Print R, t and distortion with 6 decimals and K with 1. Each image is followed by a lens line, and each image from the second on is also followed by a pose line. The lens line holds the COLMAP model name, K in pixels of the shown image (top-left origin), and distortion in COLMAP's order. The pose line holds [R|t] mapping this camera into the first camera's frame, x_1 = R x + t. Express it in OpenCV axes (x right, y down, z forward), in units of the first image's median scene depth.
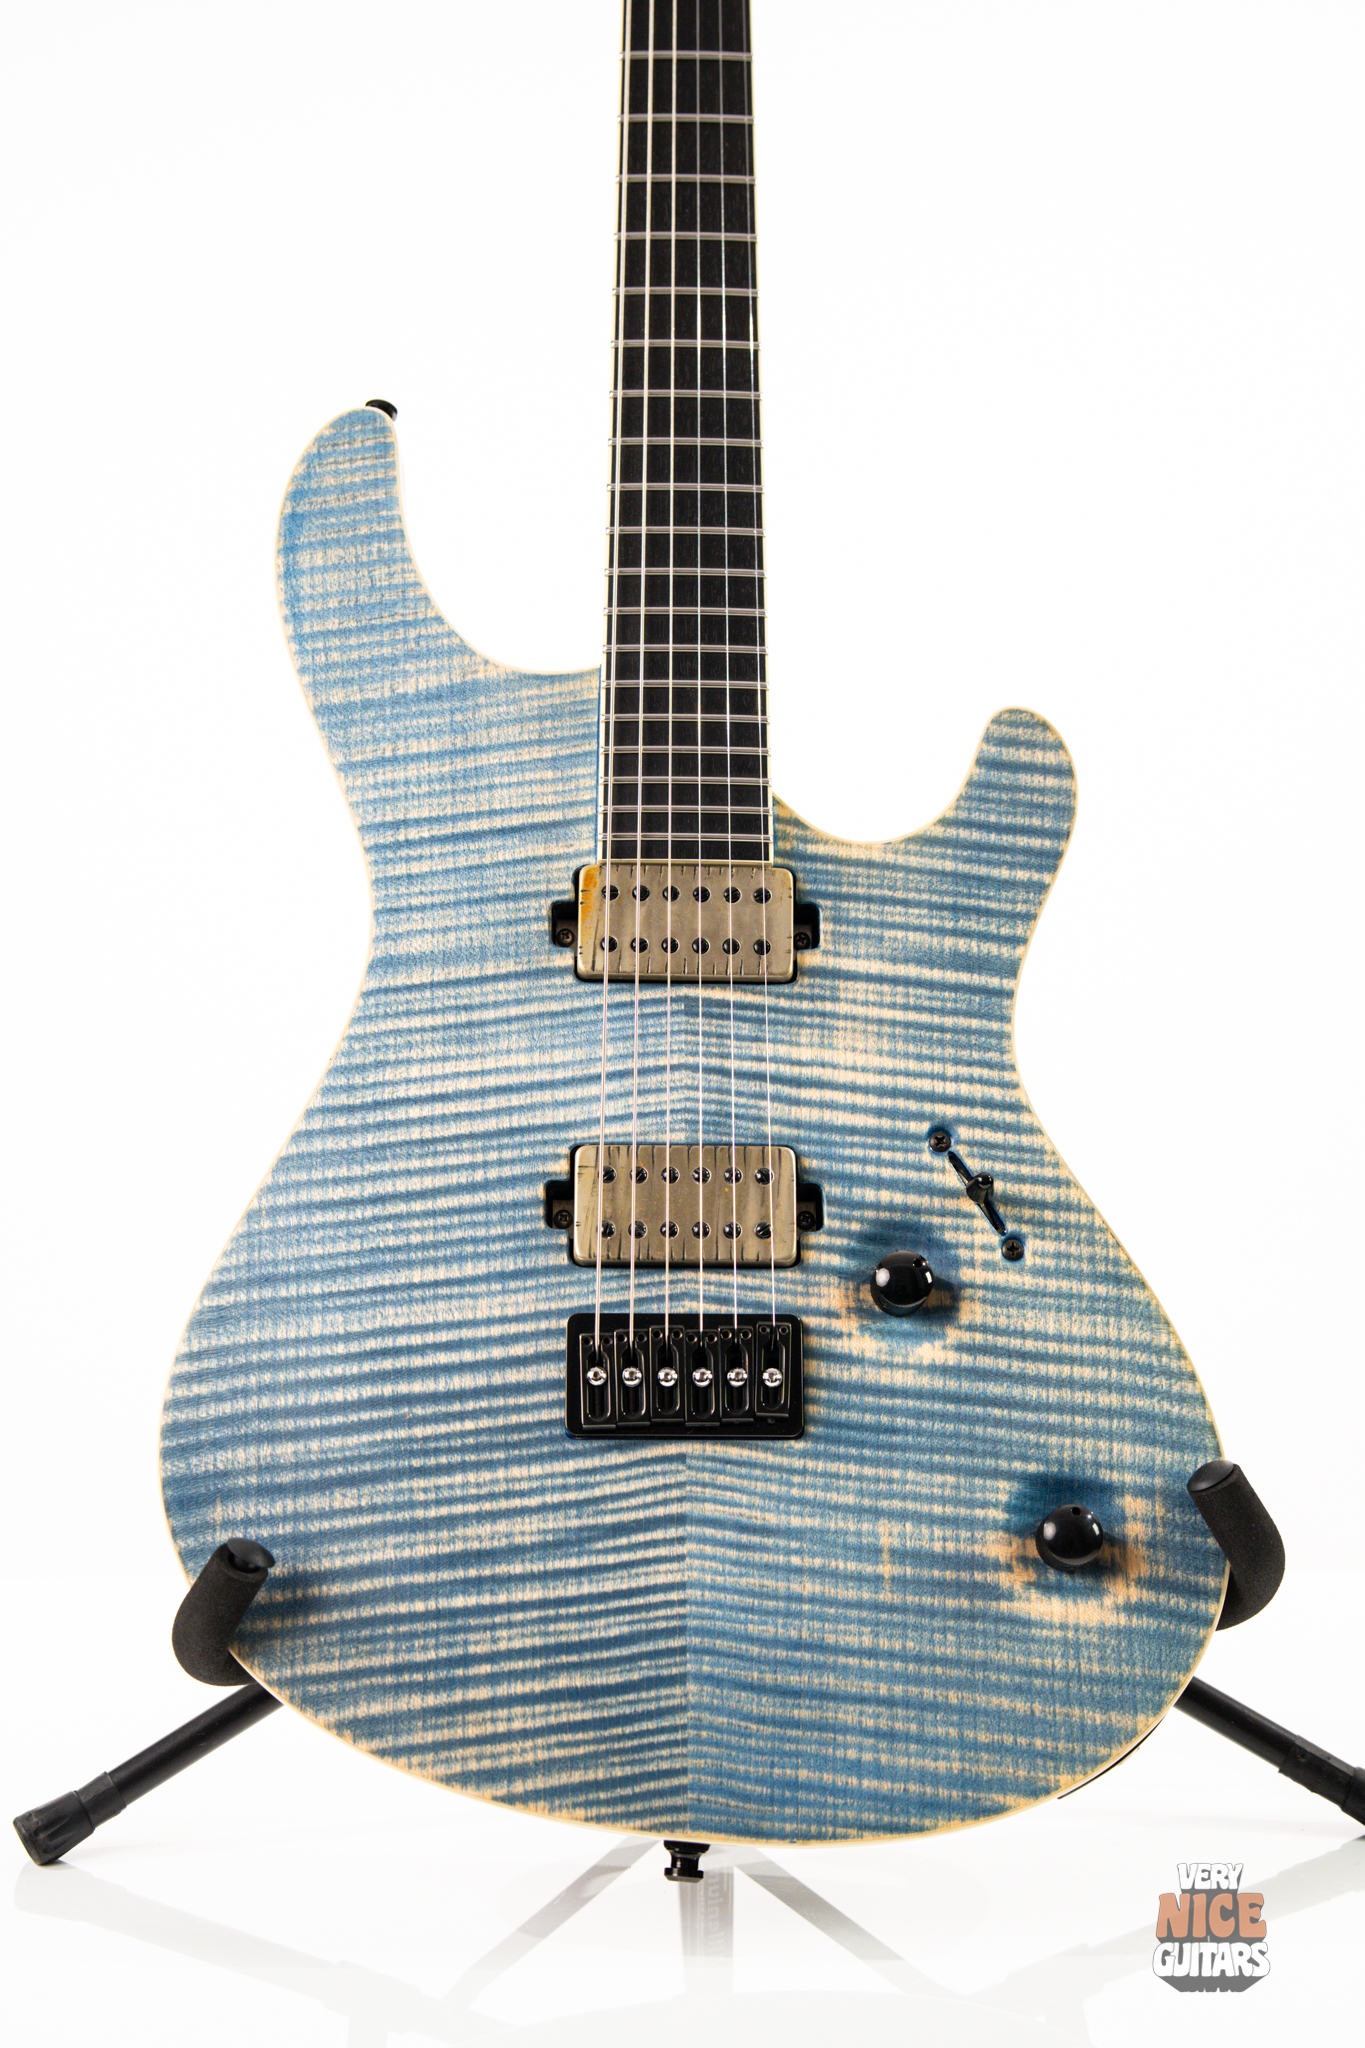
lens RADIAL K [[3001.3, 0, 676.0], [0, 3001.3, 1030.9], [0, 0, 1]] dist [0.099352, -0.145882]
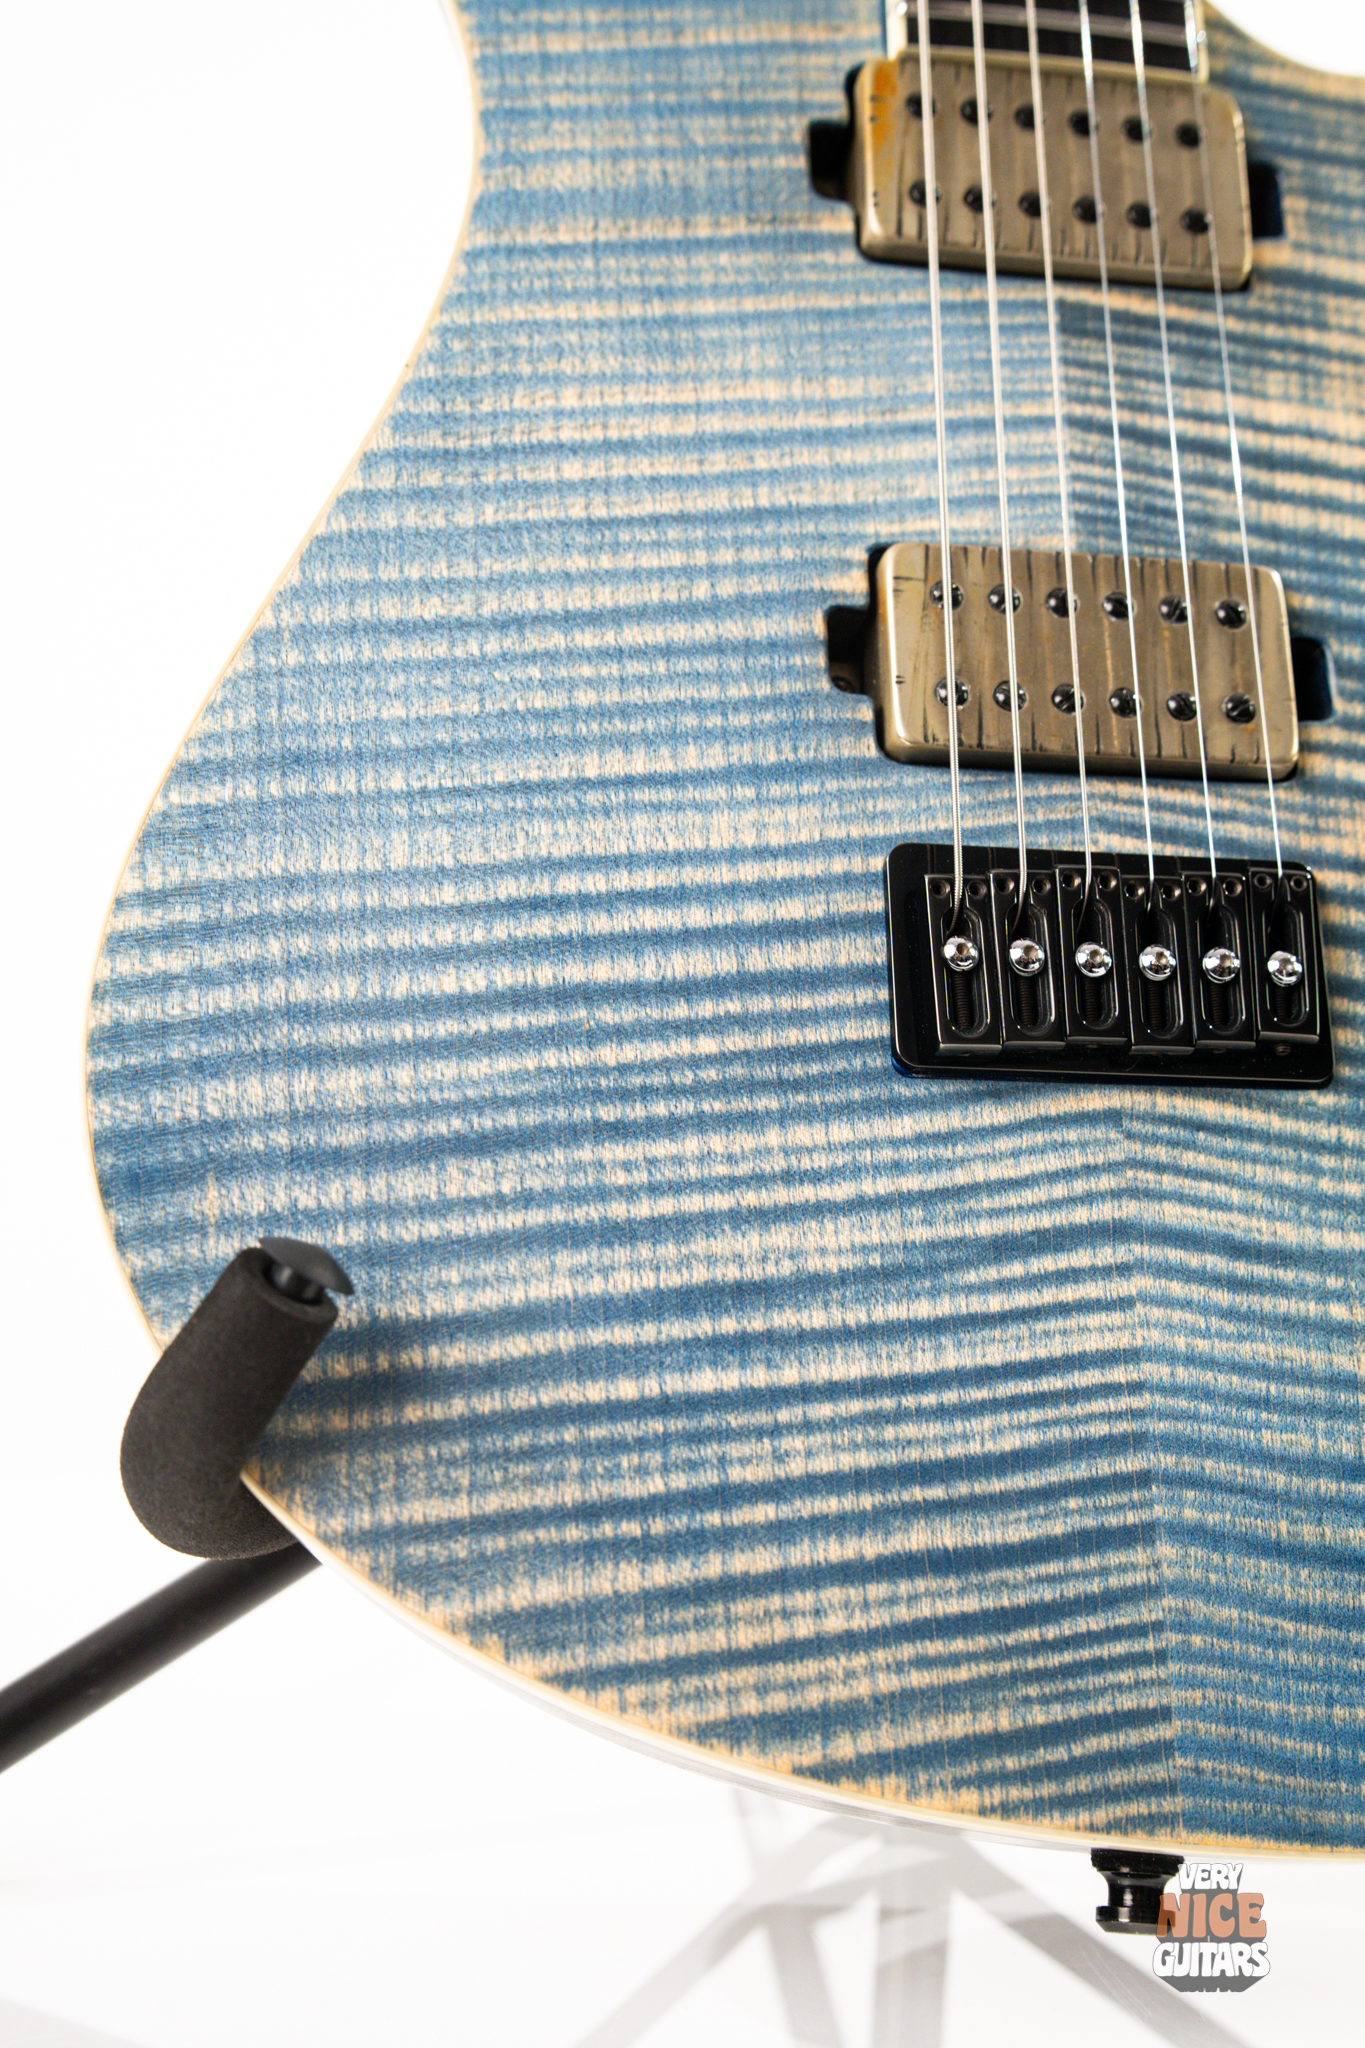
lens RADIAL K [[2966.8, 0, 690.6], [0, 2966.8, 1033.0], [0, 0, 1]] dist [0.095735, -0.299375]
pose [[0.984684, 0.030014, 0.171745, -0.154698], [-0.027574, 0.999482, -0.016573, 0.134547], [-0.172153, 0.011584, 0.985002, 0.493849]]
